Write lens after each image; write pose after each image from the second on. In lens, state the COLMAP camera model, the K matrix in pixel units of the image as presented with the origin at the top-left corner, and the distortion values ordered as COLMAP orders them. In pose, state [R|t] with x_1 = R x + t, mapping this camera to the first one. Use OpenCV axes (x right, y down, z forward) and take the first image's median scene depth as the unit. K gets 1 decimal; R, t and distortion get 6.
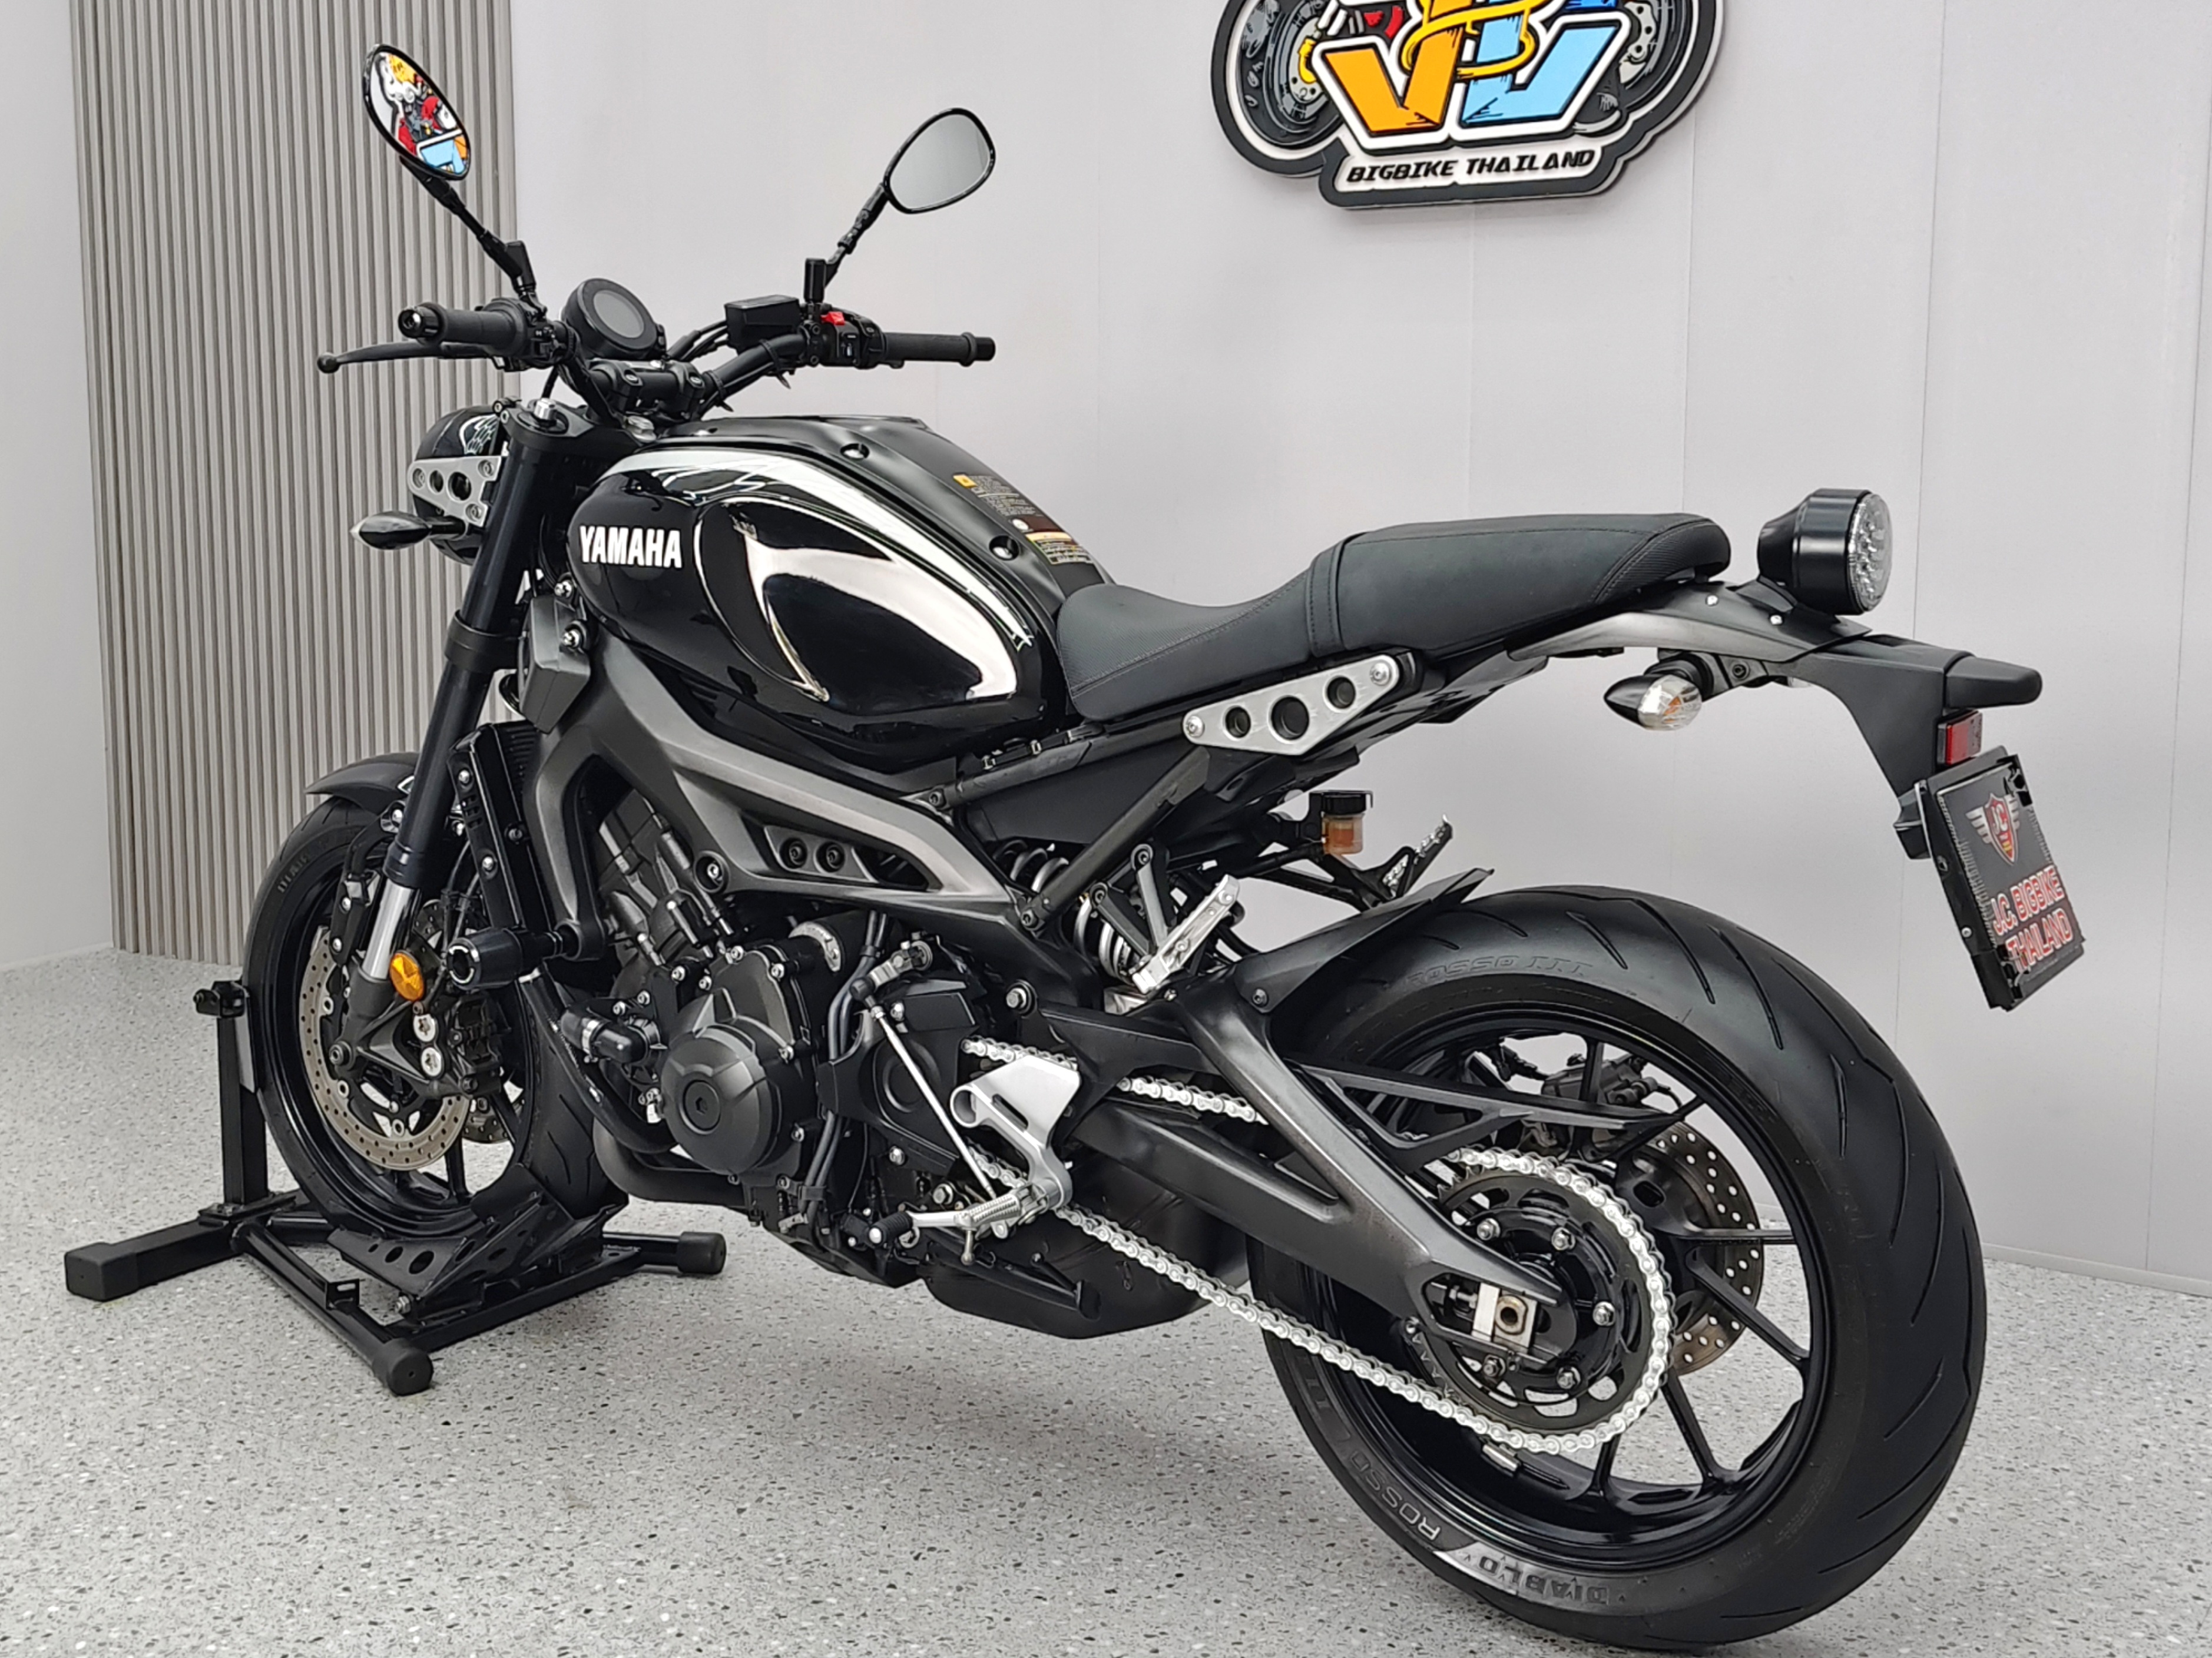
lens RADIAL K [[2423.5, 0, 1106.0], [0, 2423.5, 829.0], [0, 0, 1]] dist [0.005037, 0.022861]
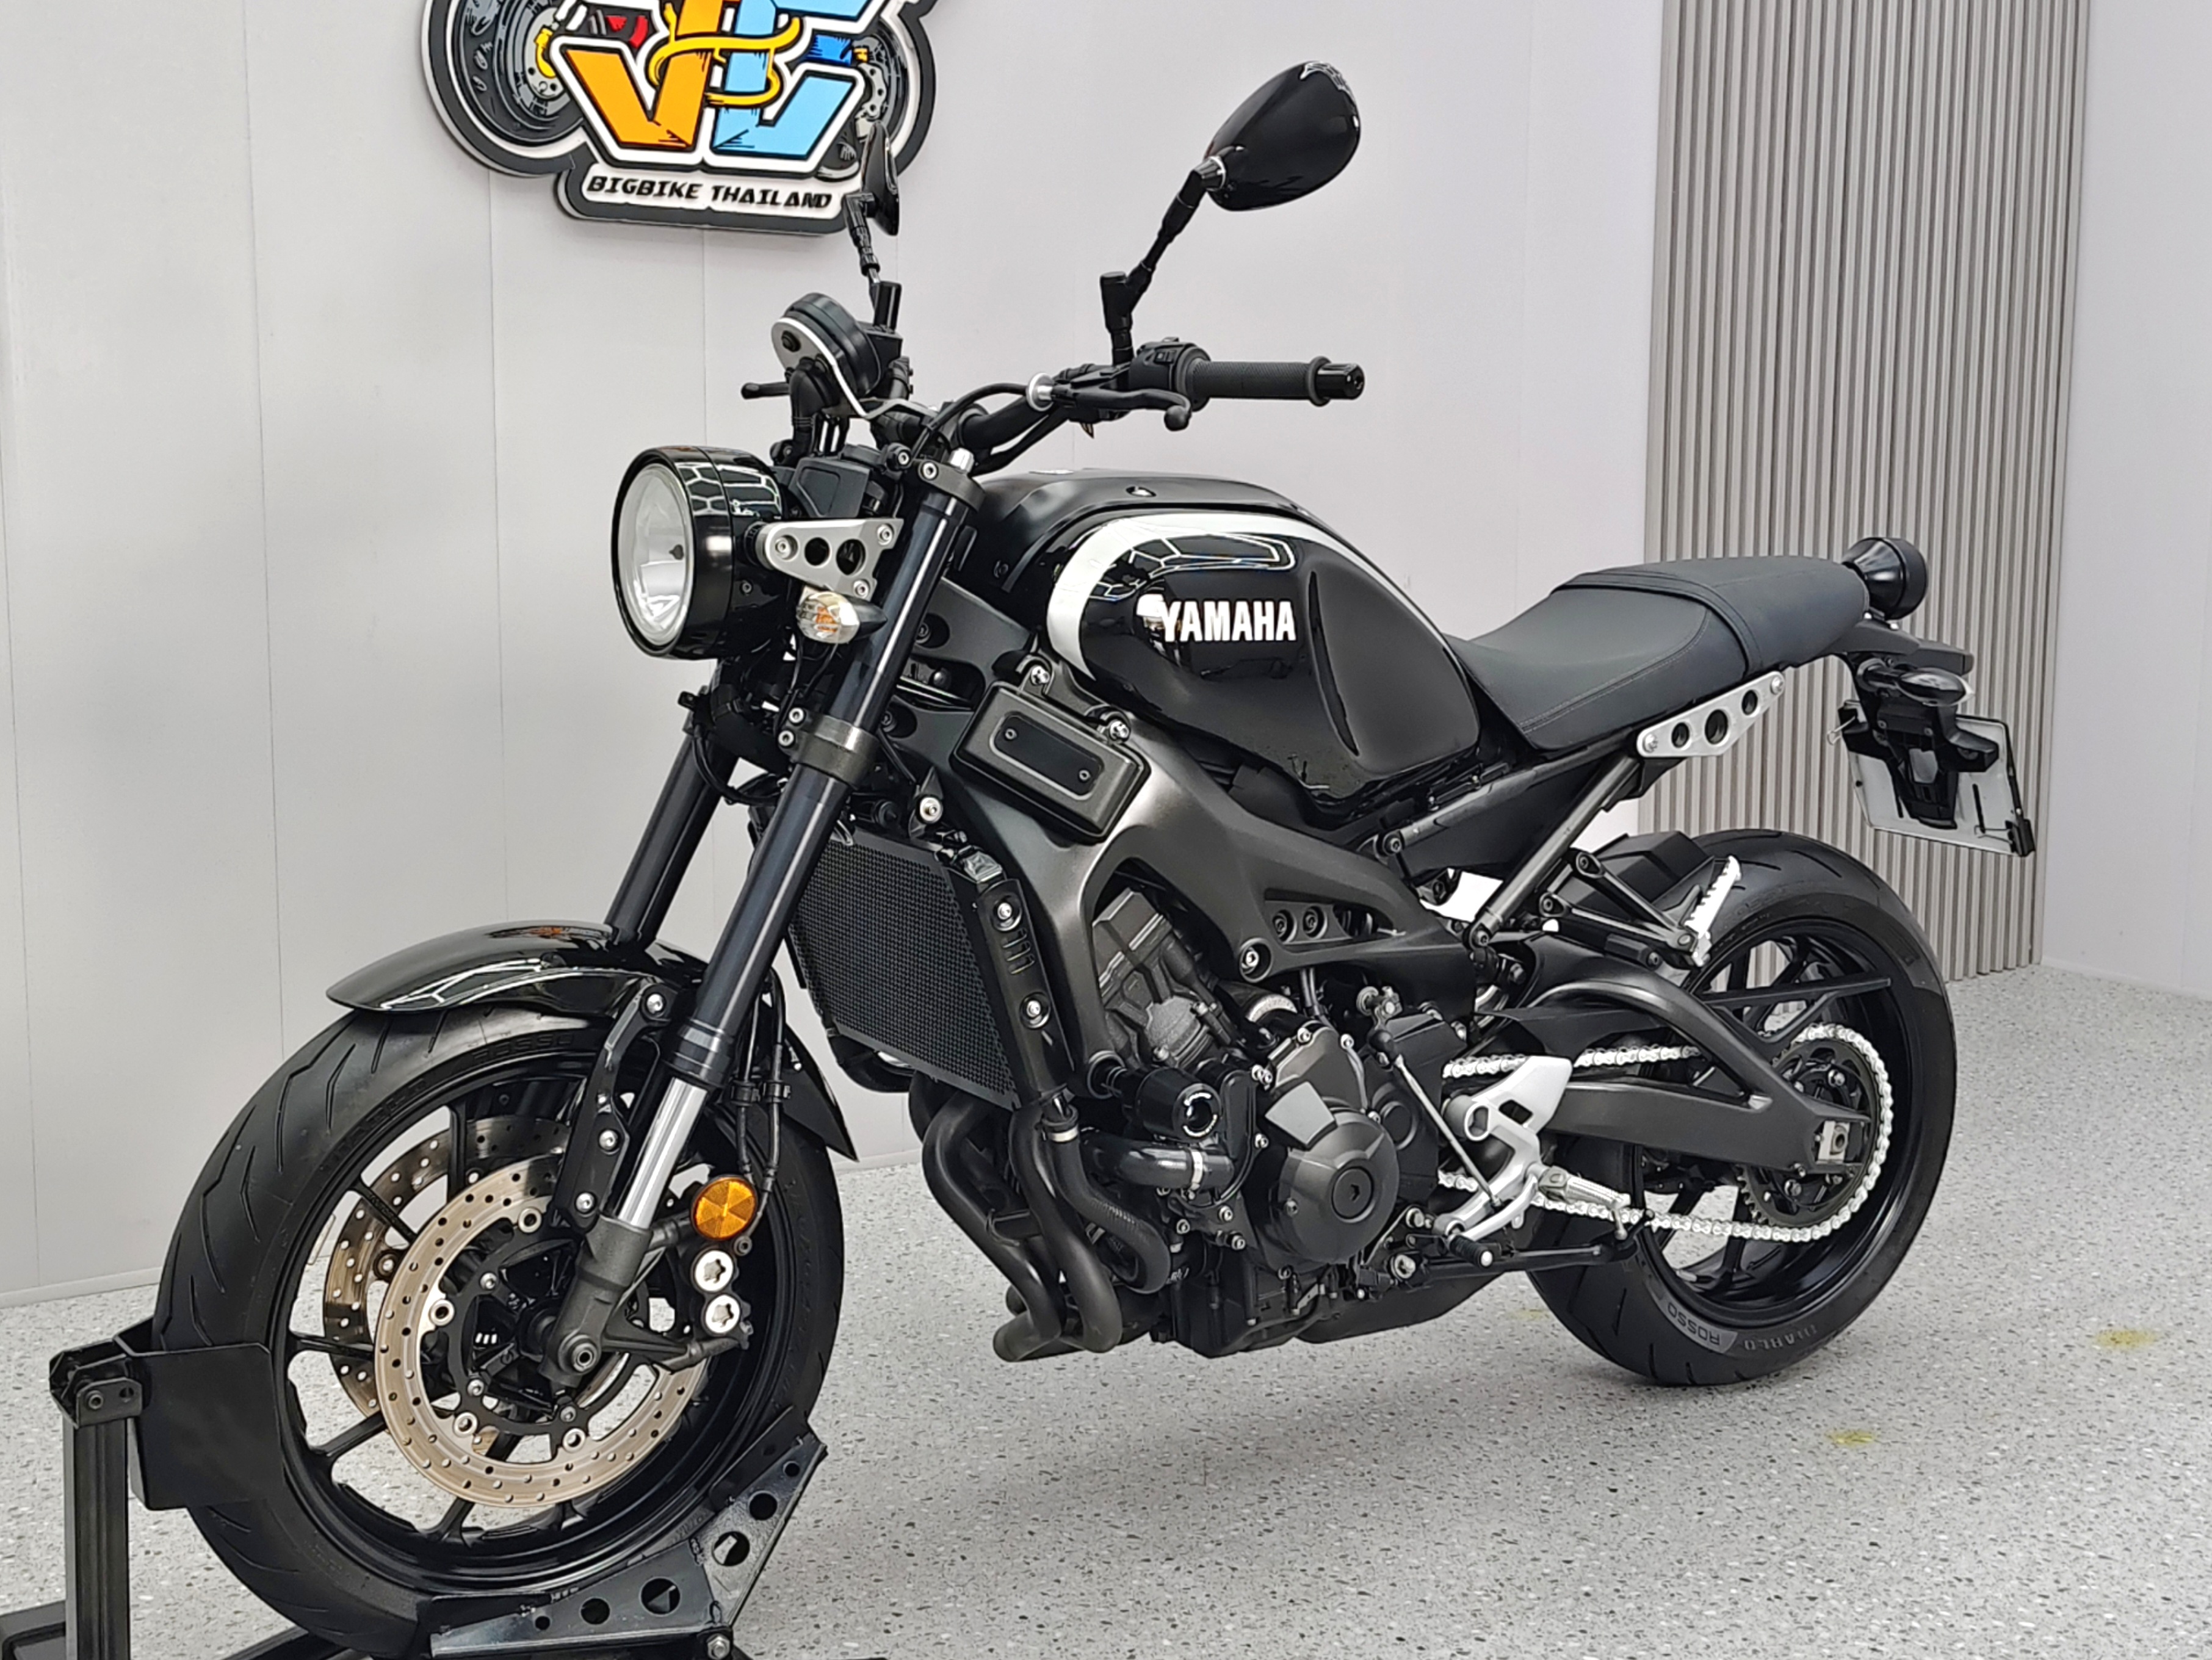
lens RADIAL K [[2602.2, 0, 1010.2], [0, 2602.2, 762.5], [0, 0, 1]] dist [0.019516, 0.041322]
pose [[0.399744, -0.105206, 0.910569, -1.051437], [0.118293, 0.991005, 0.062568, -0.124963], [-0.908962, 0.082703, 0.408594, 0.625719]]
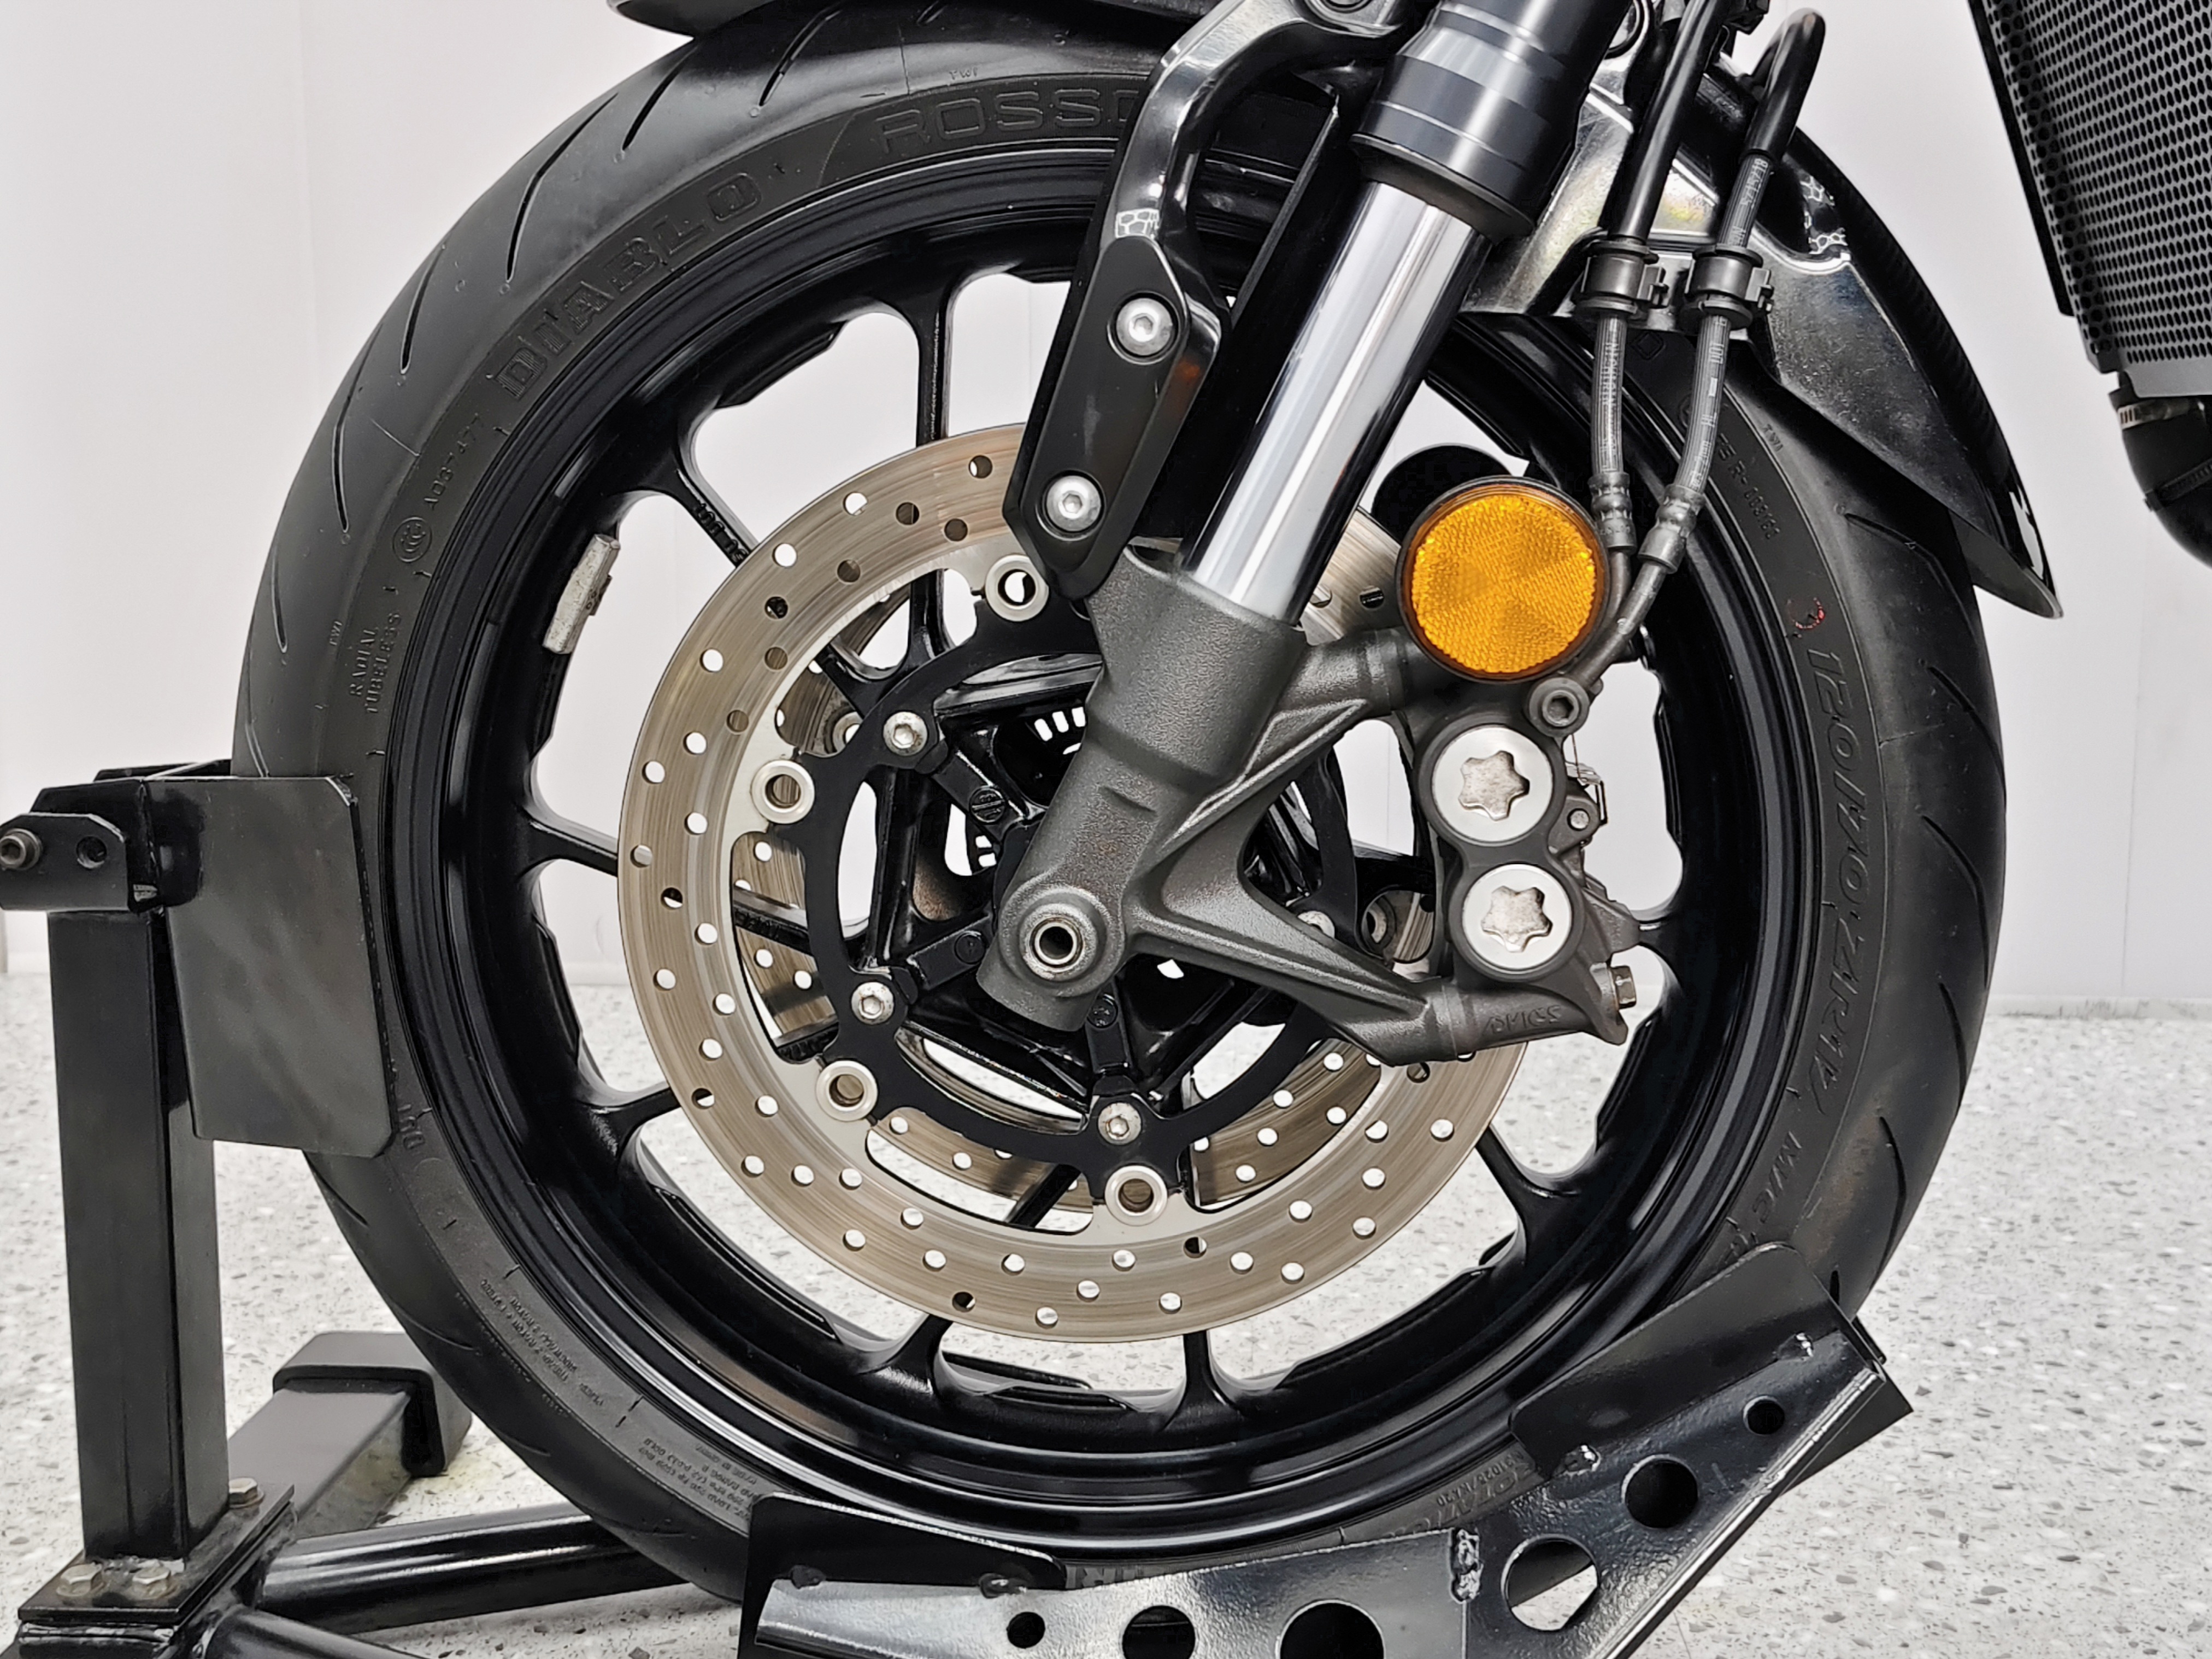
lens RADIAL K [[2296.4, 0, 1106.0], [0, 2296.4, 829.5], [0, 0, 1]] dist [-0.005072, 0.002054]
pose [[0.872509, -0.066506, 0.484050, -0.477799], [0.063561, 0.997724, 0.022512, 0.084882], [-0.484445, 0.011125, 0.874751, 0.877903]]
